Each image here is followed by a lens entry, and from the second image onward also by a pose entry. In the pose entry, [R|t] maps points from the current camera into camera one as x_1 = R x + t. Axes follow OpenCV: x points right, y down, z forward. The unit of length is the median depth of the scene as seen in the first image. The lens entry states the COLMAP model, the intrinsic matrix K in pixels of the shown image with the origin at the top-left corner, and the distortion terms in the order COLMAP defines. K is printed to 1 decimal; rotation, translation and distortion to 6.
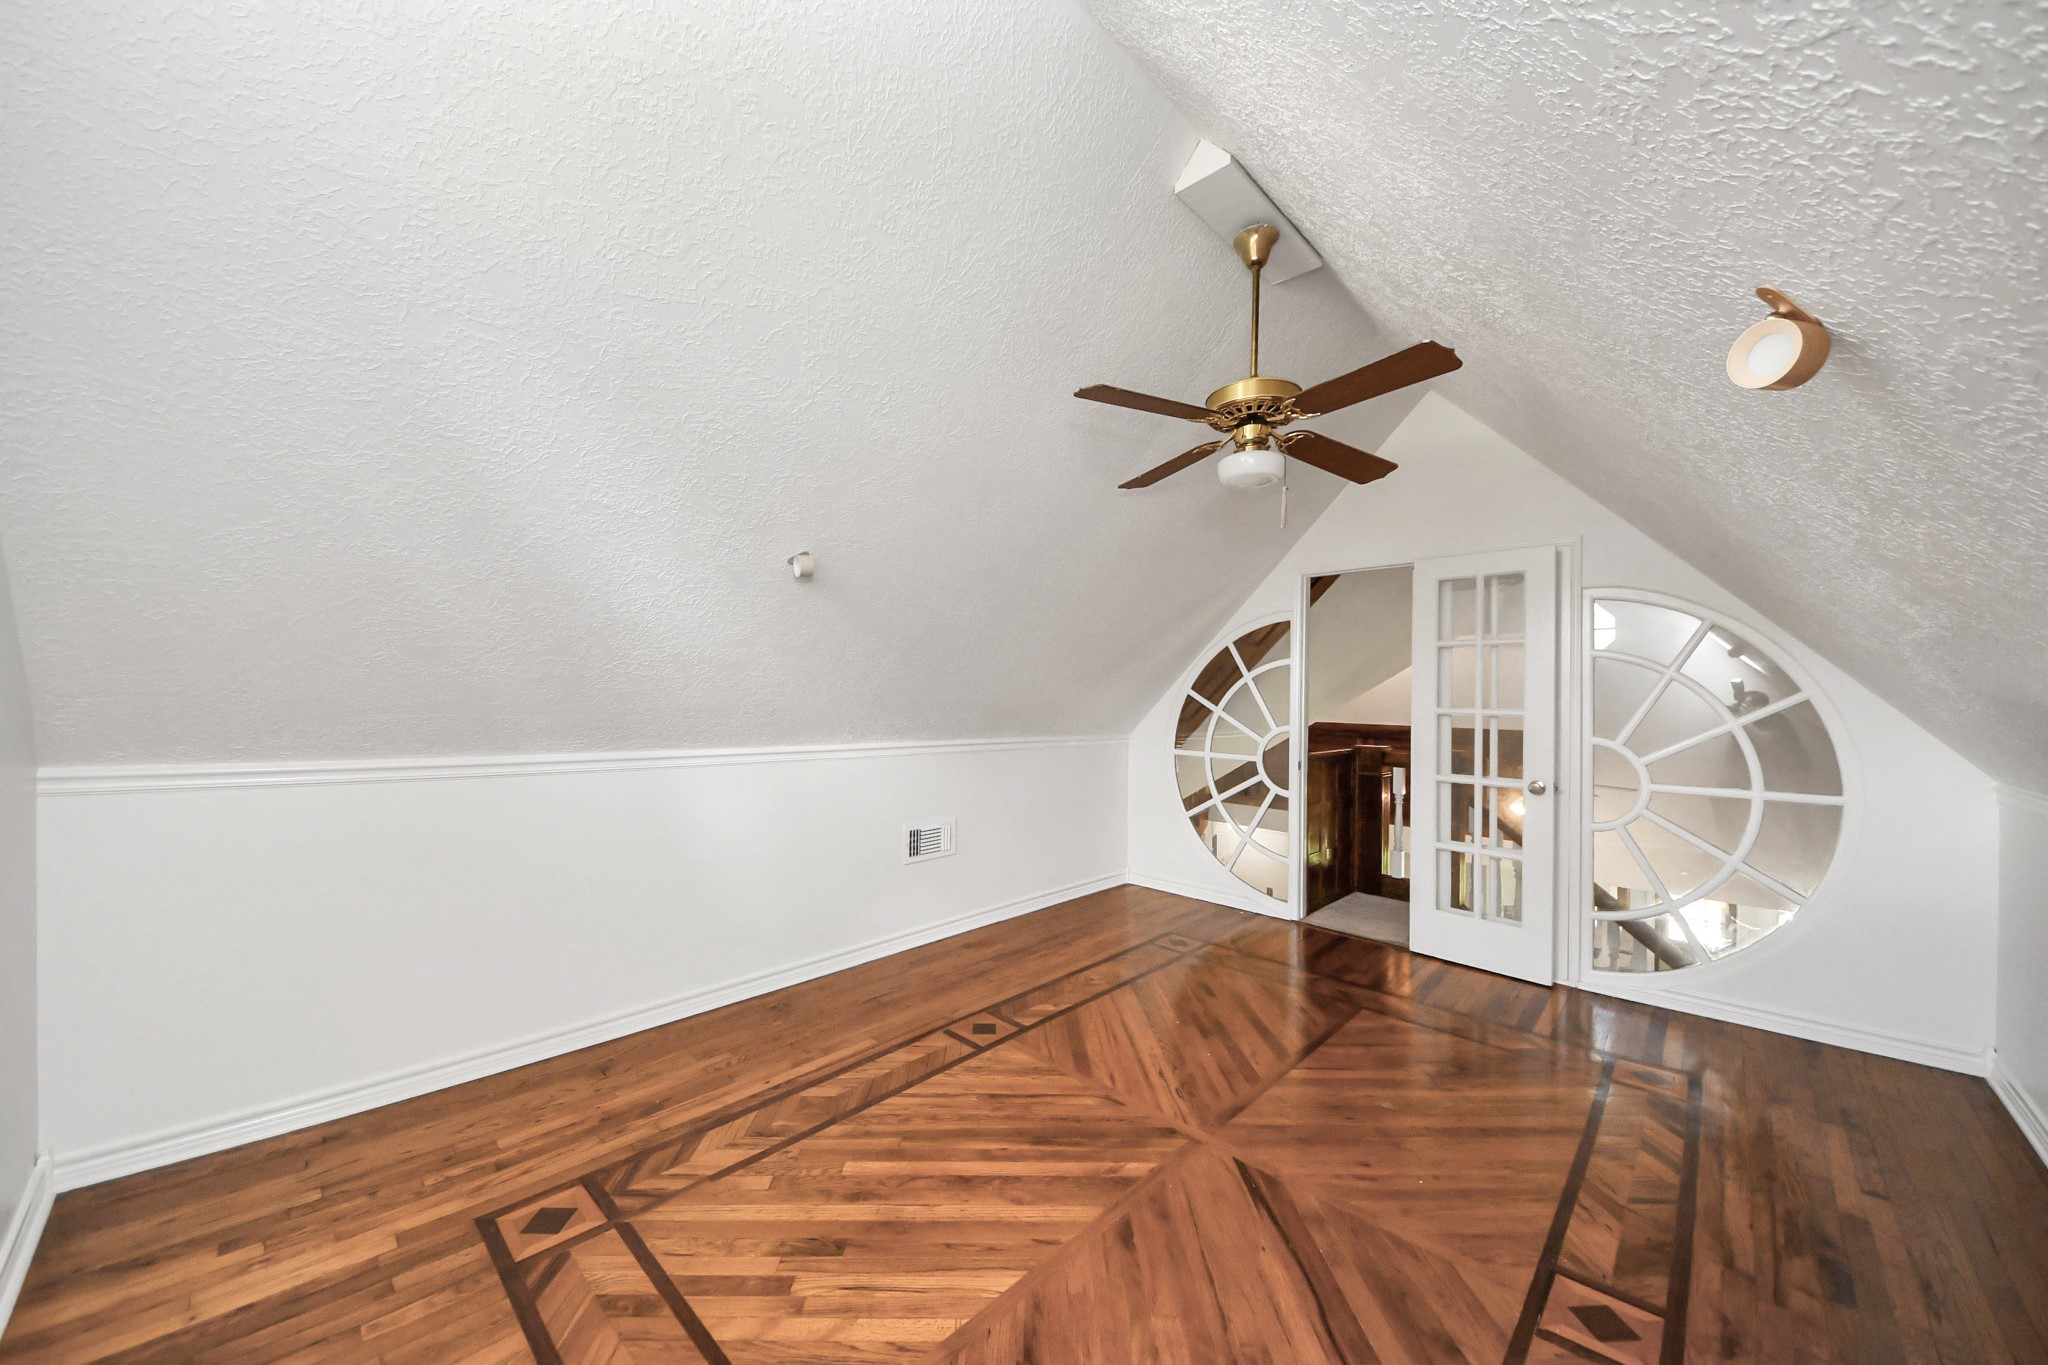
lens RADIAL K [[754.1, 0, 1007.0], [0, 754.1, 692.1], [0, 0, 1]] dist [0.040144, -0.029122]
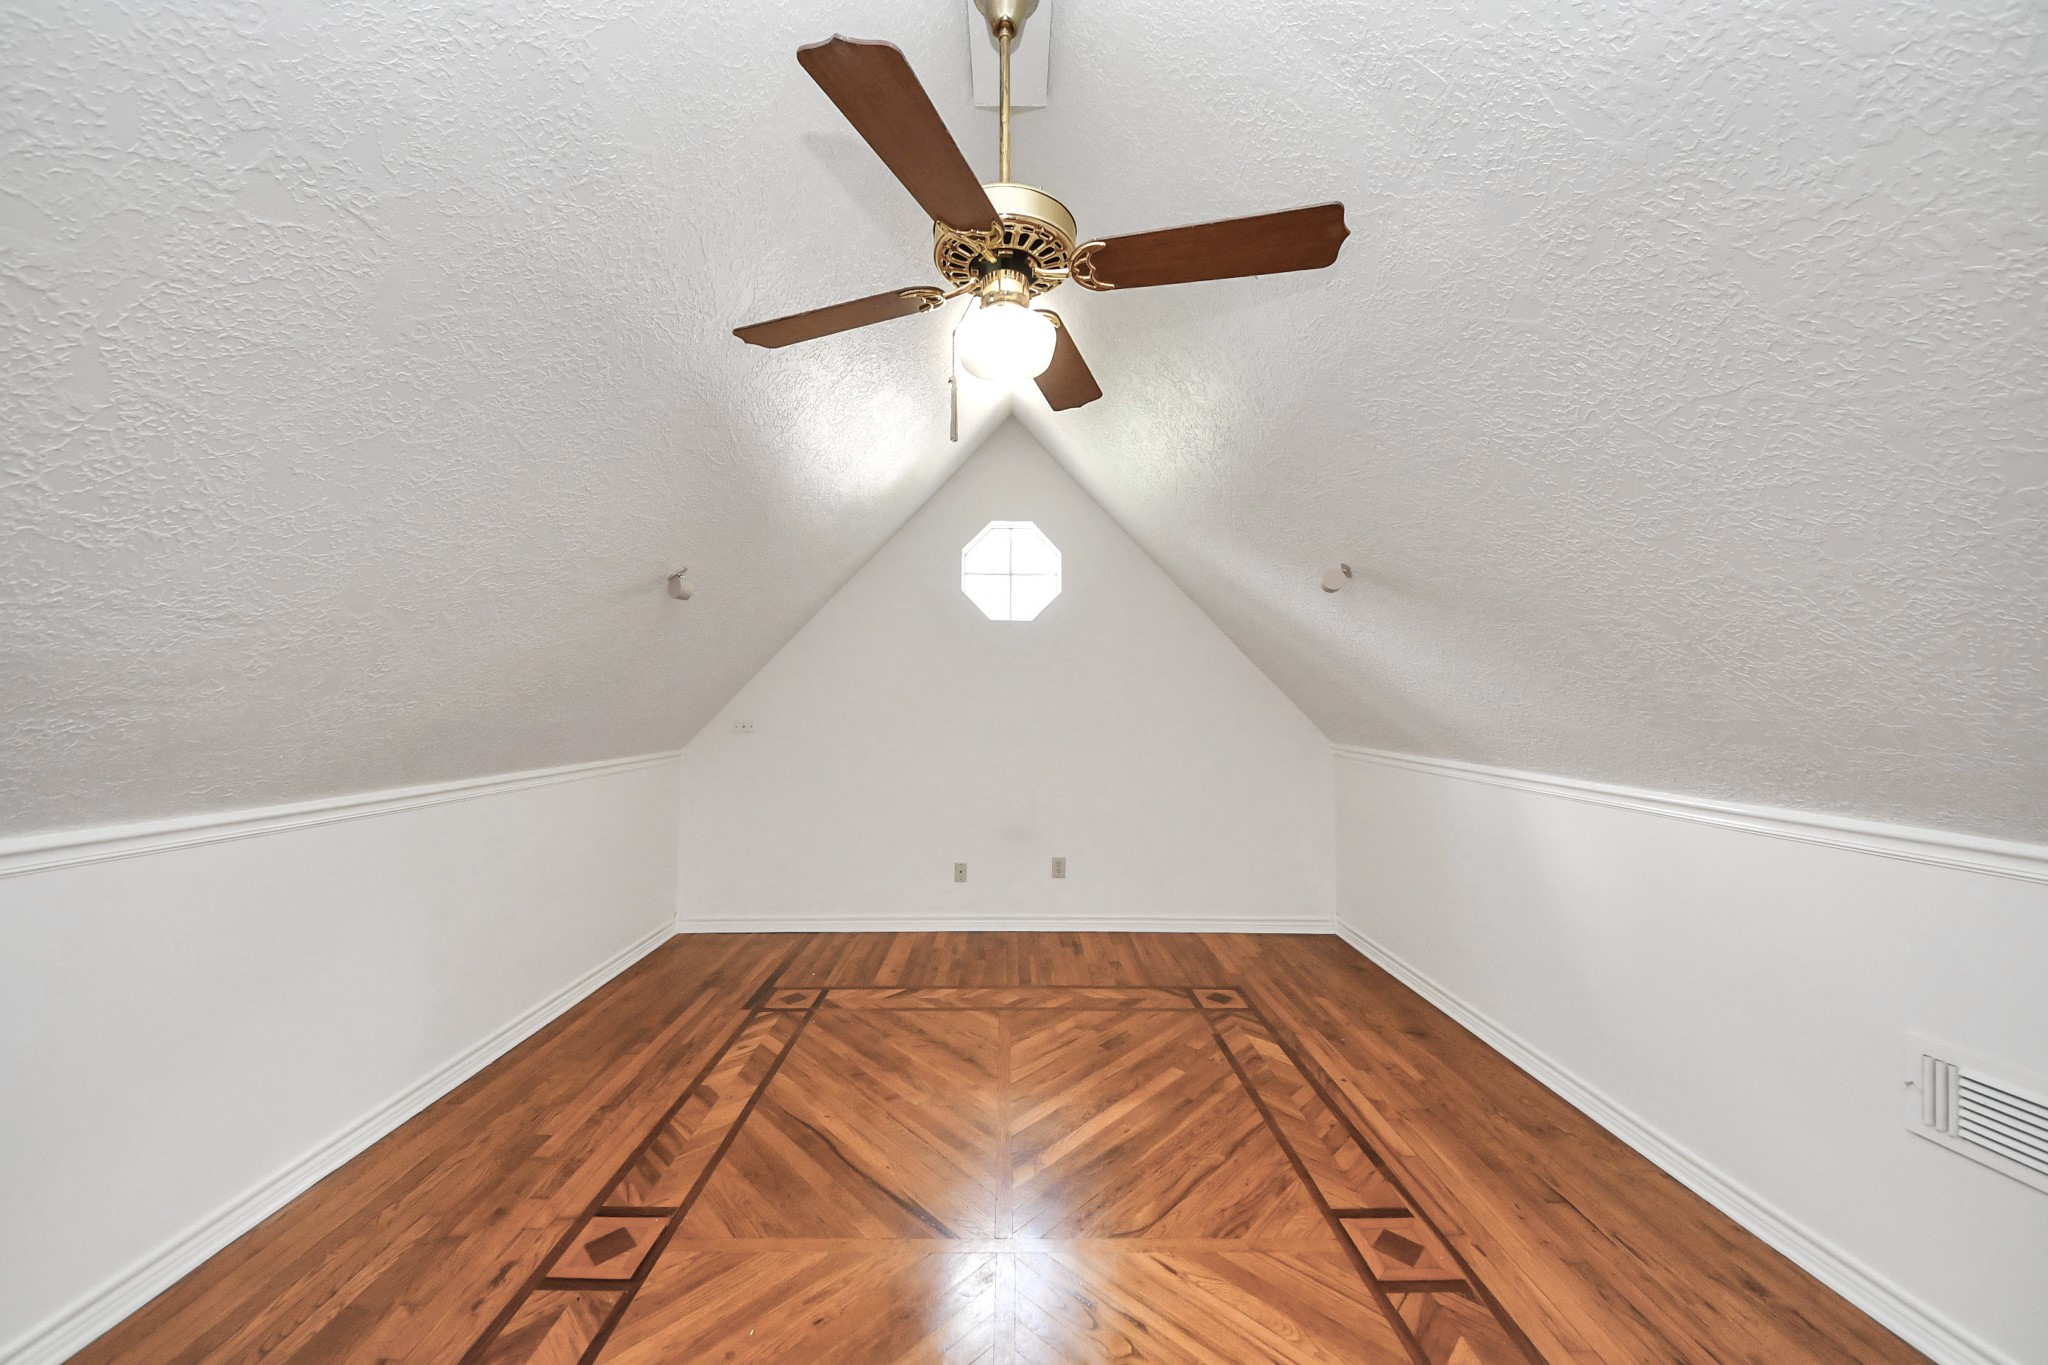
lens RADIAL K [[754.1, 0, 1007.0], [0, 754.1, 692.1], [0, 0, 1]] dist [0.040144, -0.029122]
pose [[-0.735668, -0.027534, -0.676783, 0.902672], [-0.009728, 0.999500, -0.030089, 0.021532], [0.677273, -0.015552, -0.735568, 1.775087]]
